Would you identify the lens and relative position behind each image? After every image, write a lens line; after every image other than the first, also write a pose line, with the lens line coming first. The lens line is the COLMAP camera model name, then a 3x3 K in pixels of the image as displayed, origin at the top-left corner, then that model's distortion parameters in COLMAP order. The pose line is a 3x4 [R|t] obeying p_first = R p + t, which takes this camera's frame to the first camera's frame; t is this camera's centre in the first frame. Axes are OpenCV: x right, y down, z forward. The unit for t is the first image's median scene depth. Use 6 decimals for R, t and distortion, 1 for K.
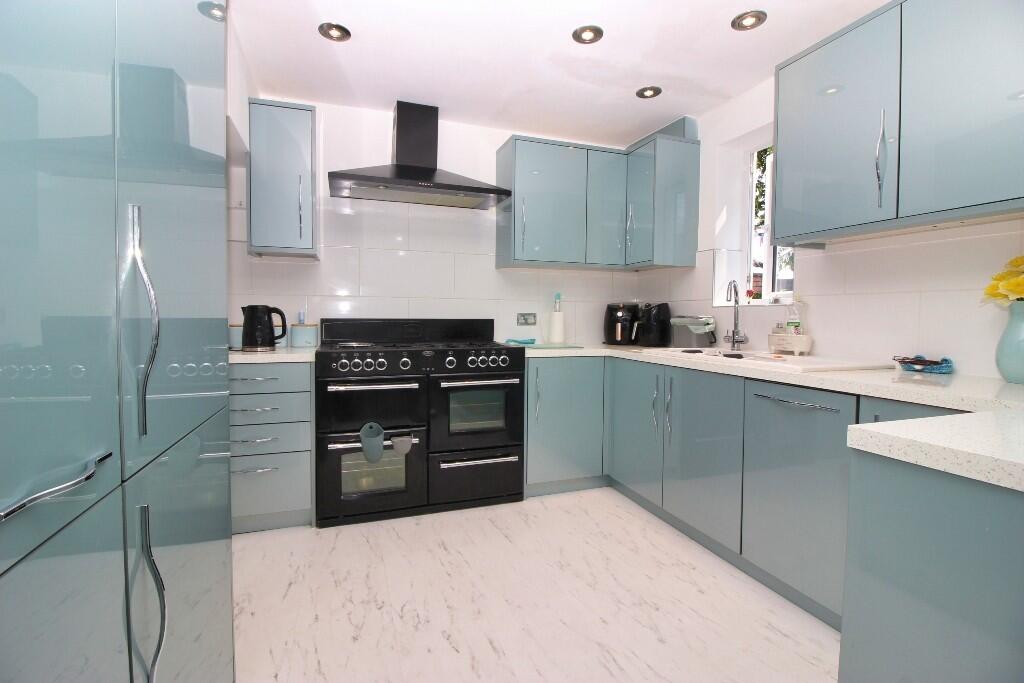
lens RADIAL K [[485.9, 0, 510.4], [0, 485.9, 333.0], [0, 0, 1]] dist [-0.004904, -0.000880]
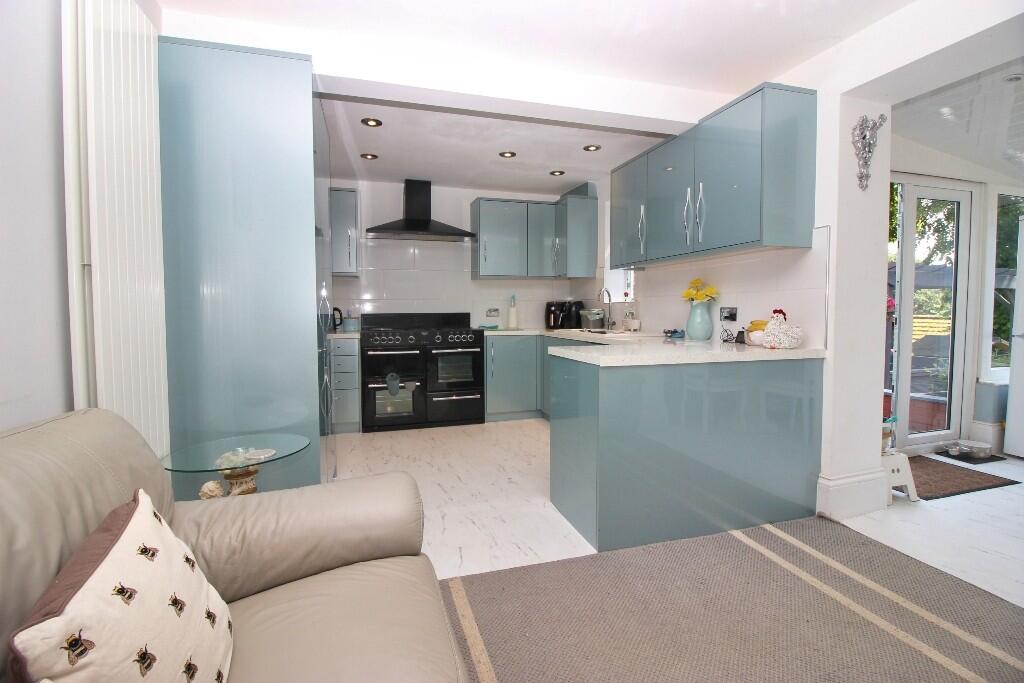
lens RADIAL K [[485.9, 0, 510.4], [0, 485.9, 333.0], [0, 0, 1]] dist [-0.004904, -0.000880]
pose [[0.999110, -0.010533, -0.040850, 0.188292], [0.011098, 0.999846, 0.013621, 0.019886], [0.040701, -0.014063, 0.999072, -0.649635]]
